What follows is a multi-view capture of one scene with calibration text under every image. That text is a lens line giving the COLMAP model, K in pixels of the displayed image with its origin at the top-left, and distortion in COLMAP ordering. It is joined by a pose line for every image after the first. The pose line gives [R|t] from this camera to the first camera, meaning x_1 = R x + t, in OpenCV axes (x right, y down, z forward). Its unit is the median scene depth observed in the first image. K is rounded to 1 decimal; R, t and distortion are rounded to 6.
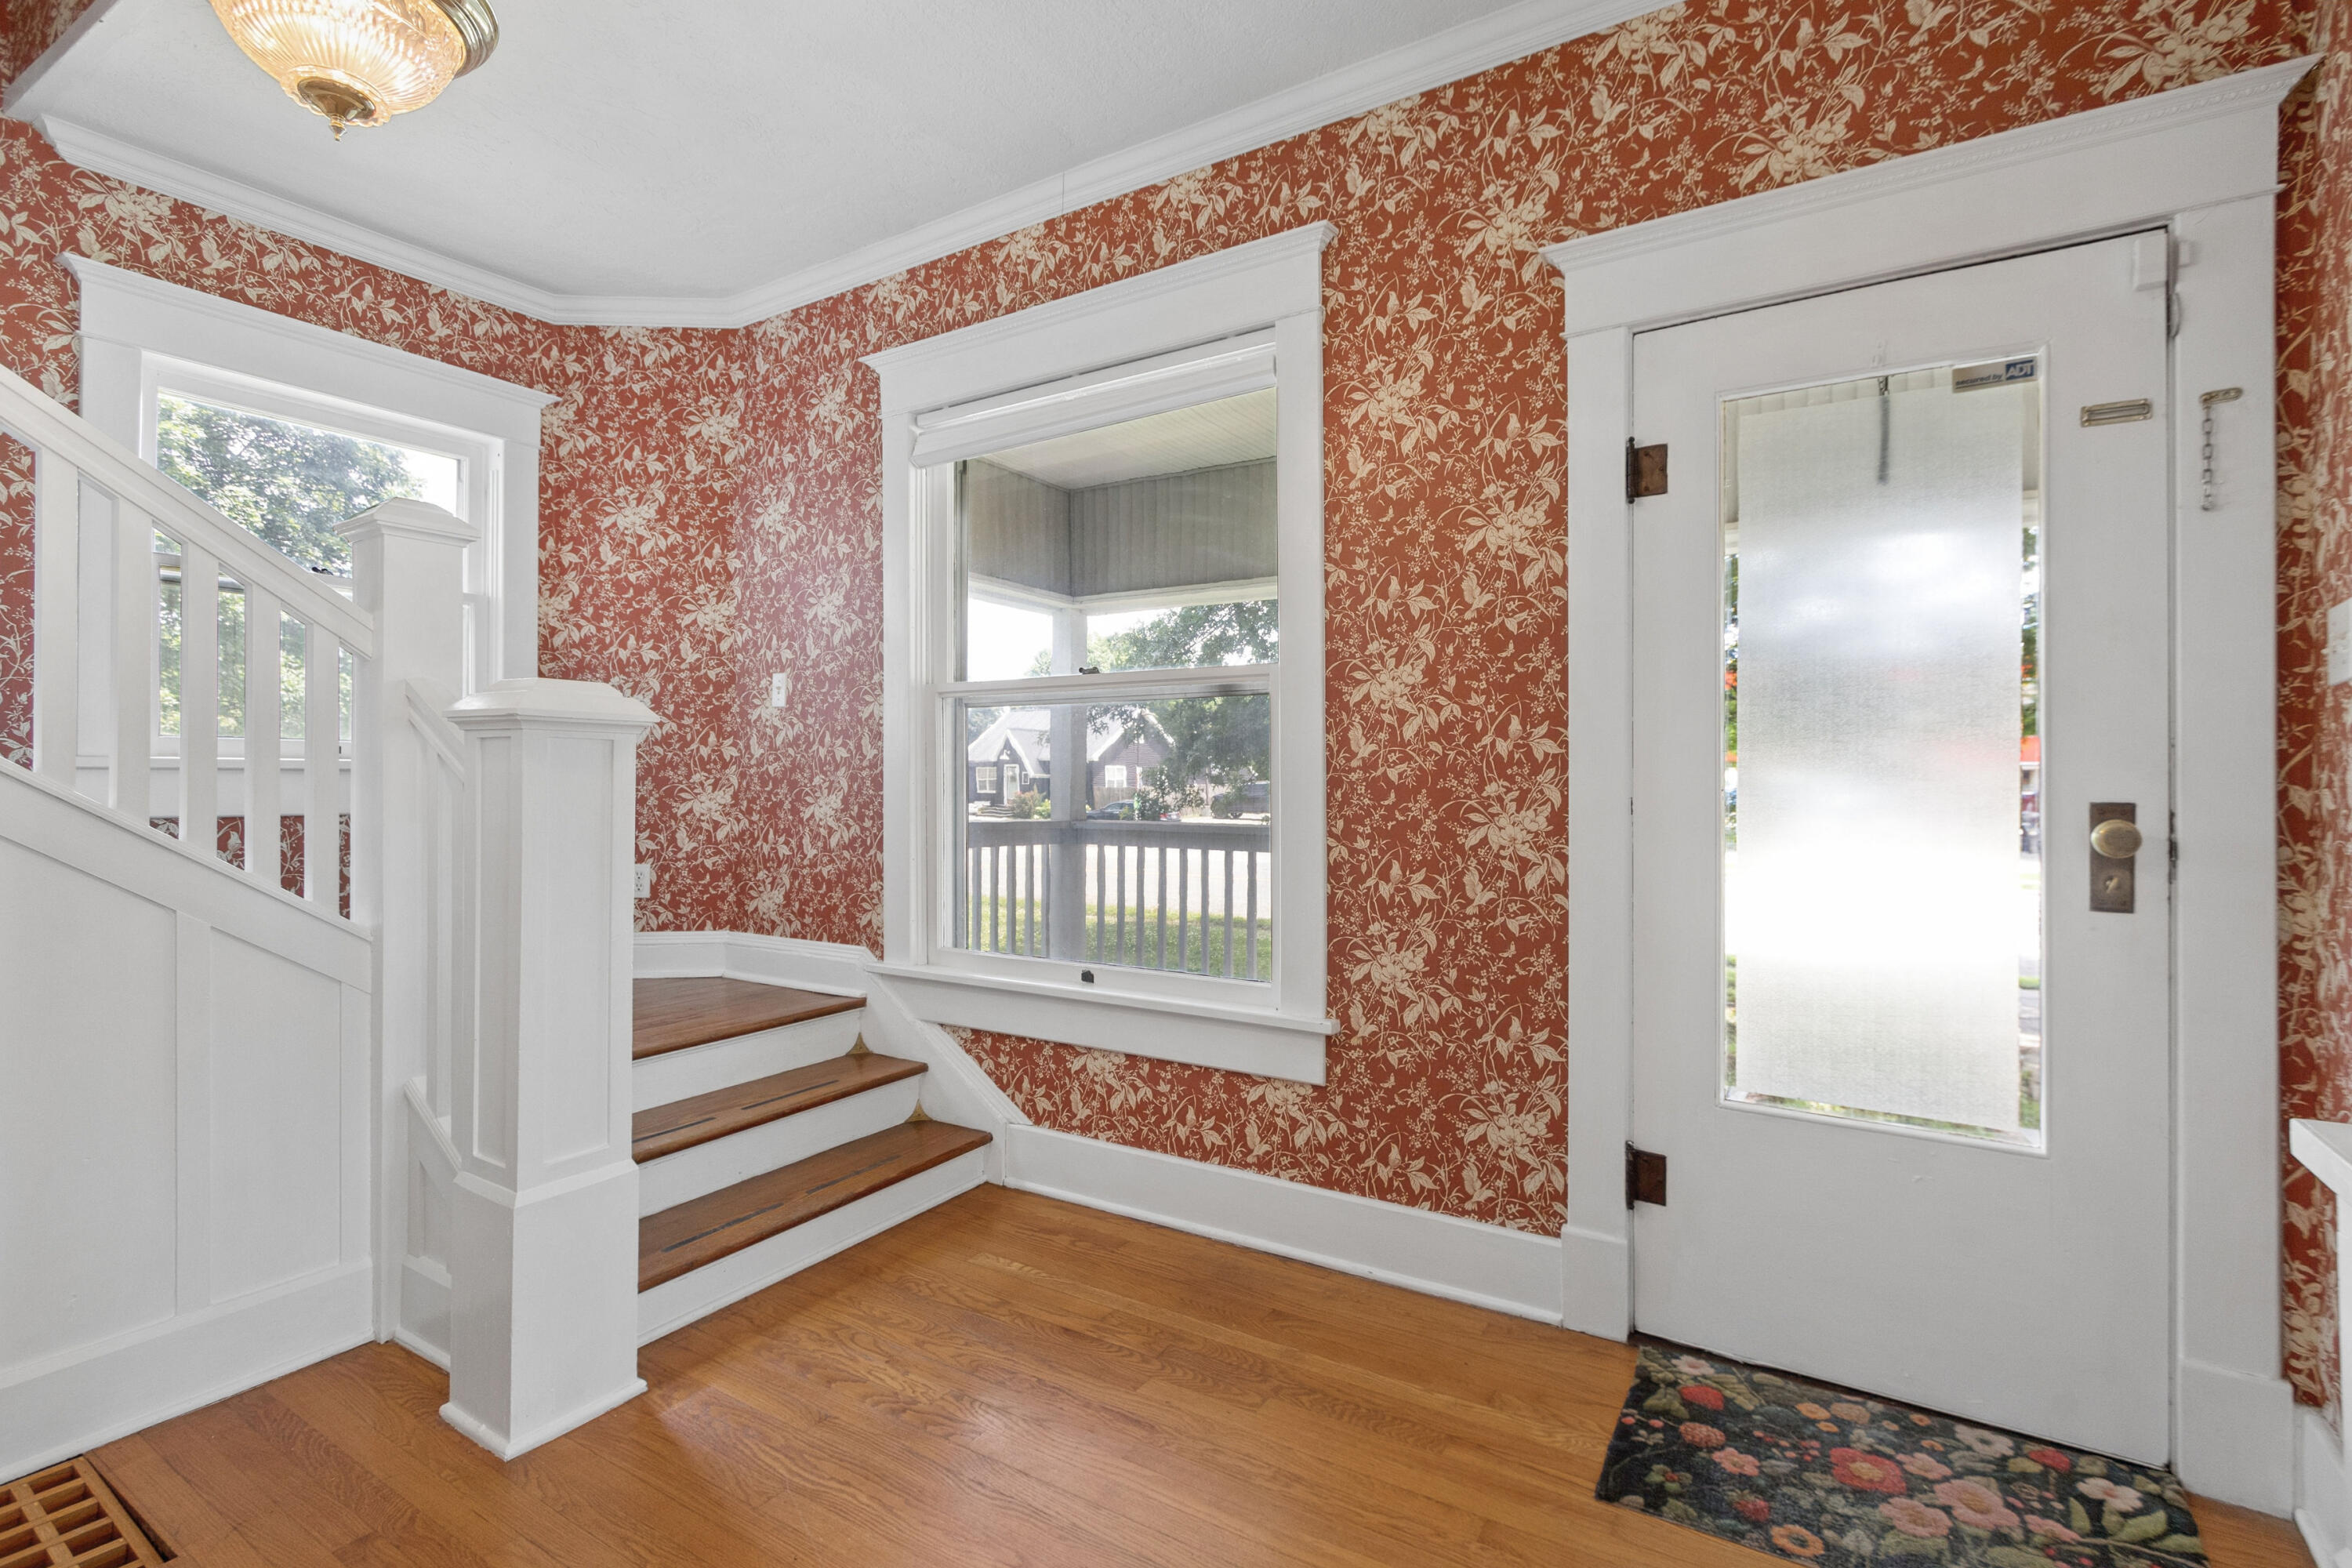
lens RADIAL K [[1094.8, 0, 1186.7], [0, 1094.8, 776.9], [0, 0, 1]] dist [0.002994, -0.000212]
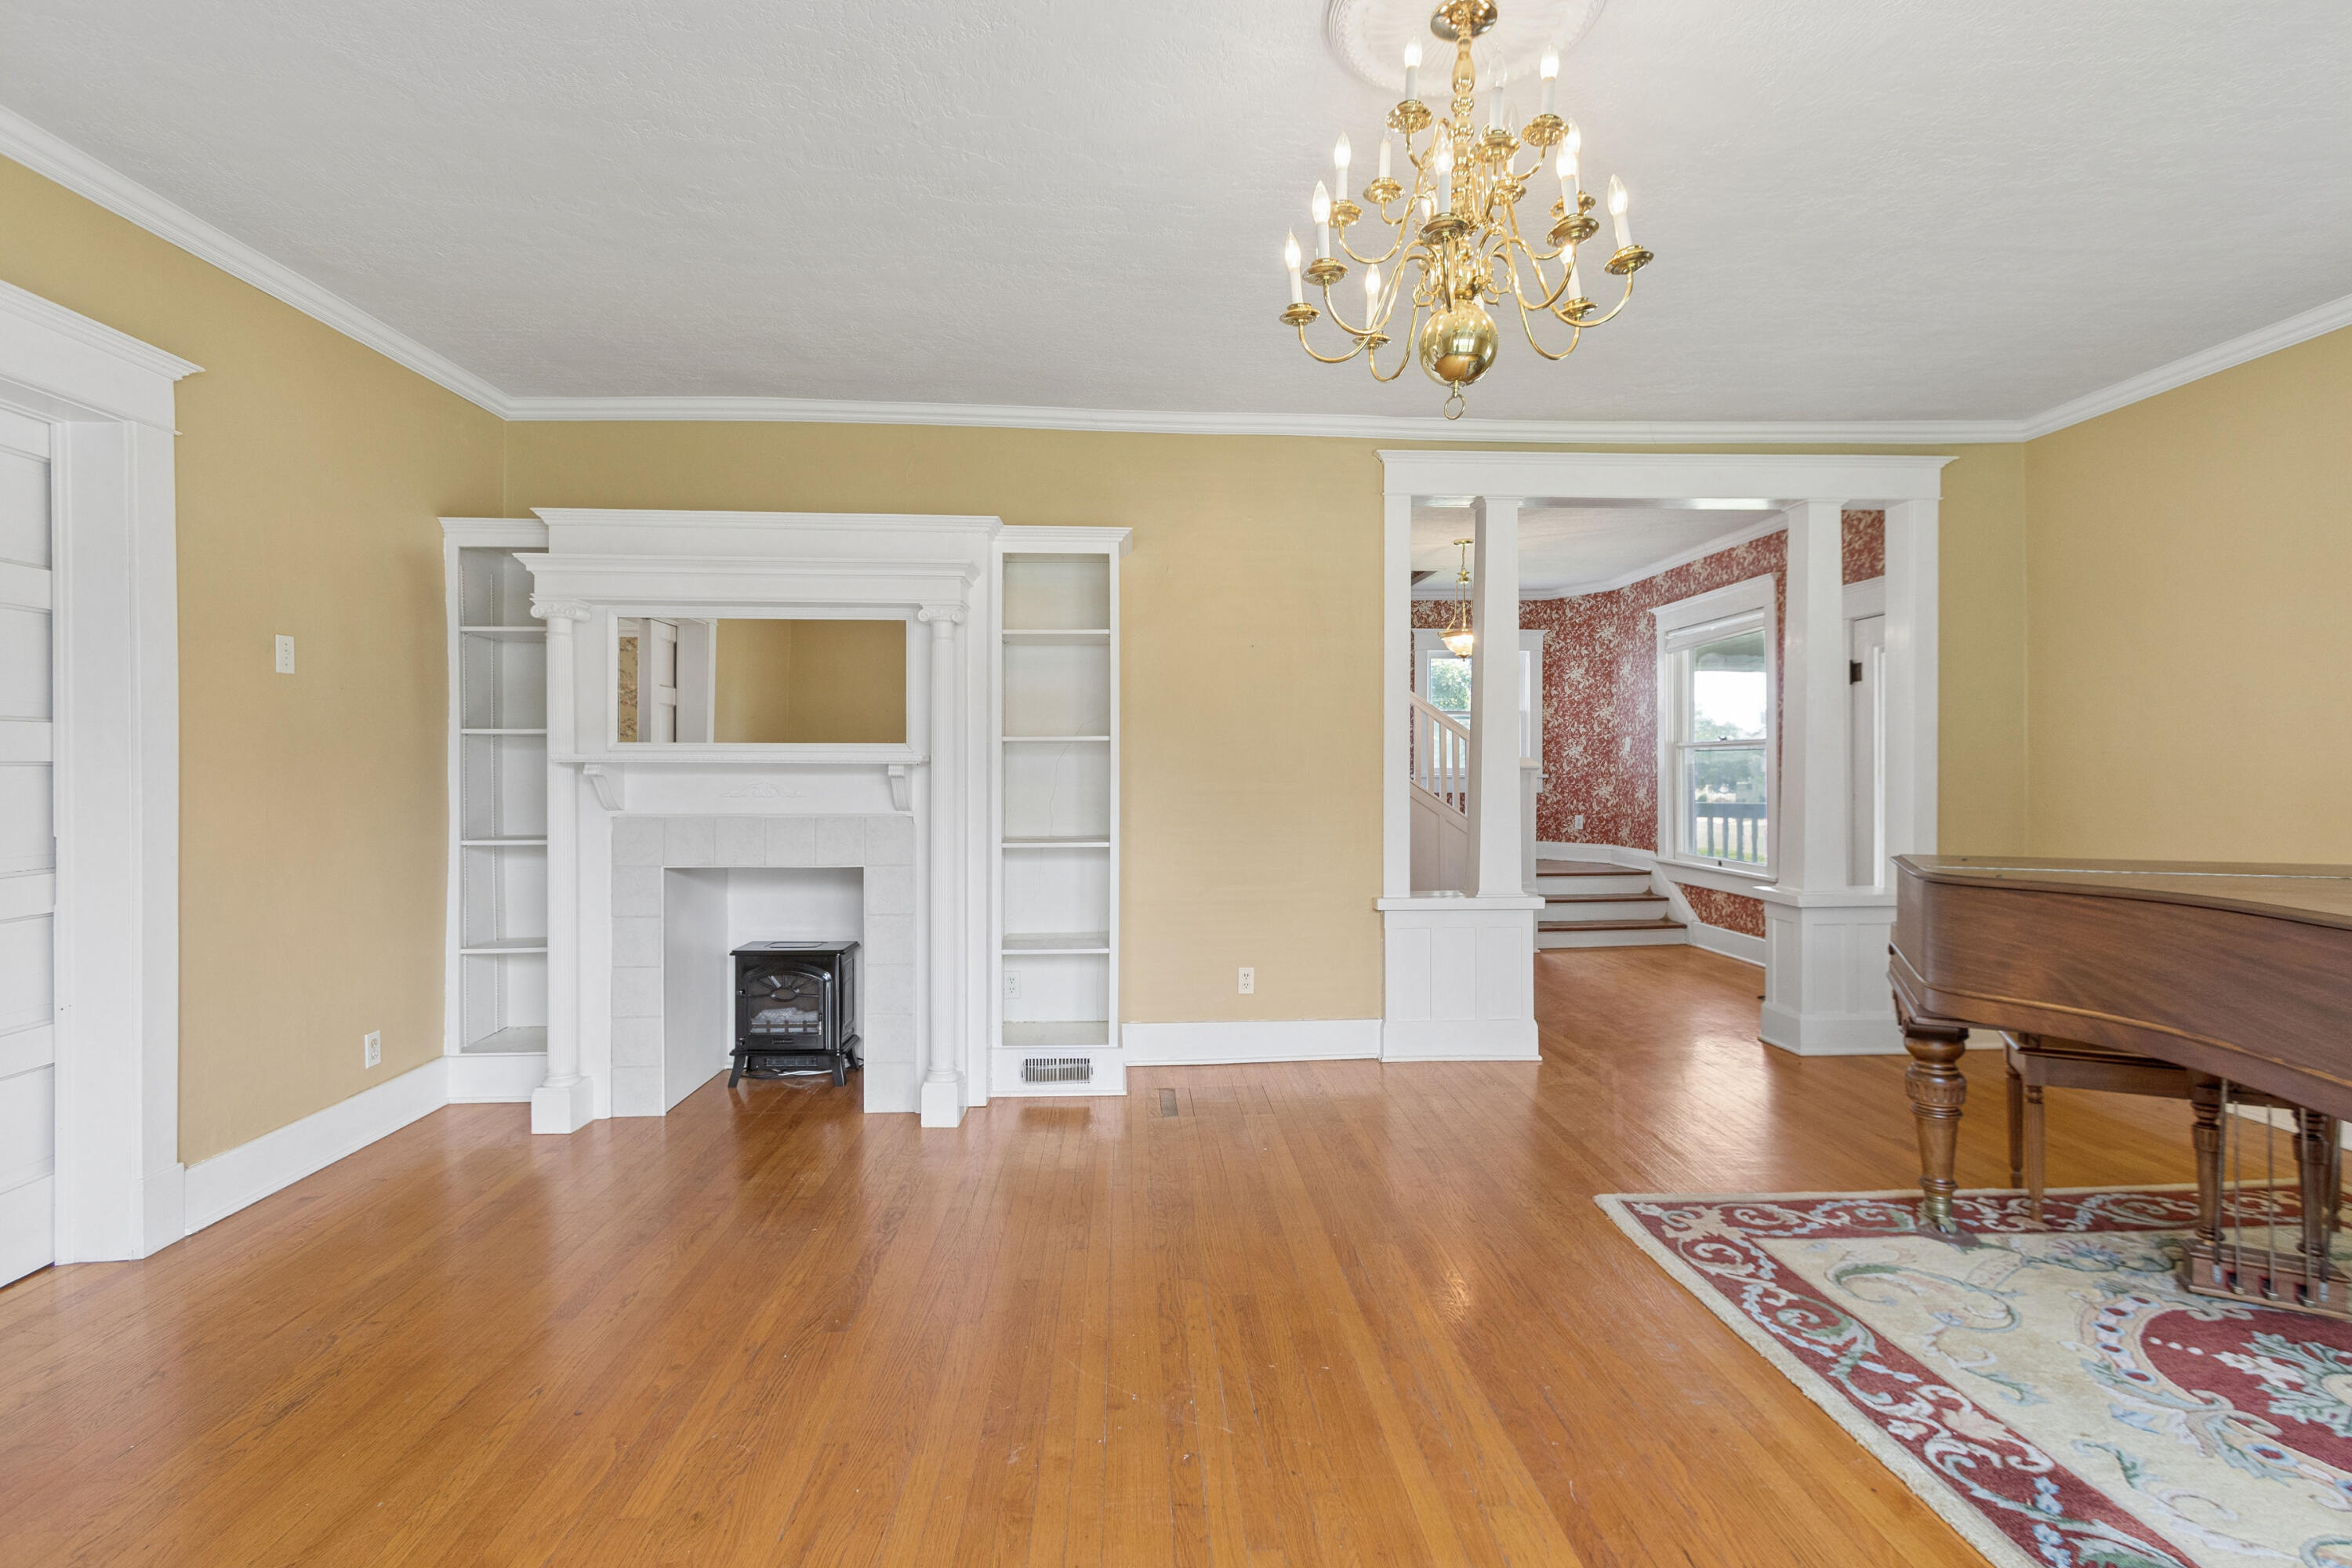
lens RADIAL K [[1094.8, 0, 1170.6], [0, 1094.8, 779.0], [0, 0, 1]] dist [0.002994, -0.000212]
pose [[0.569862, 0.002844, -0.821735, 1.086694], [0.007834, 0.999930, 0.008893, -0.033833], [0.821703, -0.011506, 0.569800, -1.253281]]
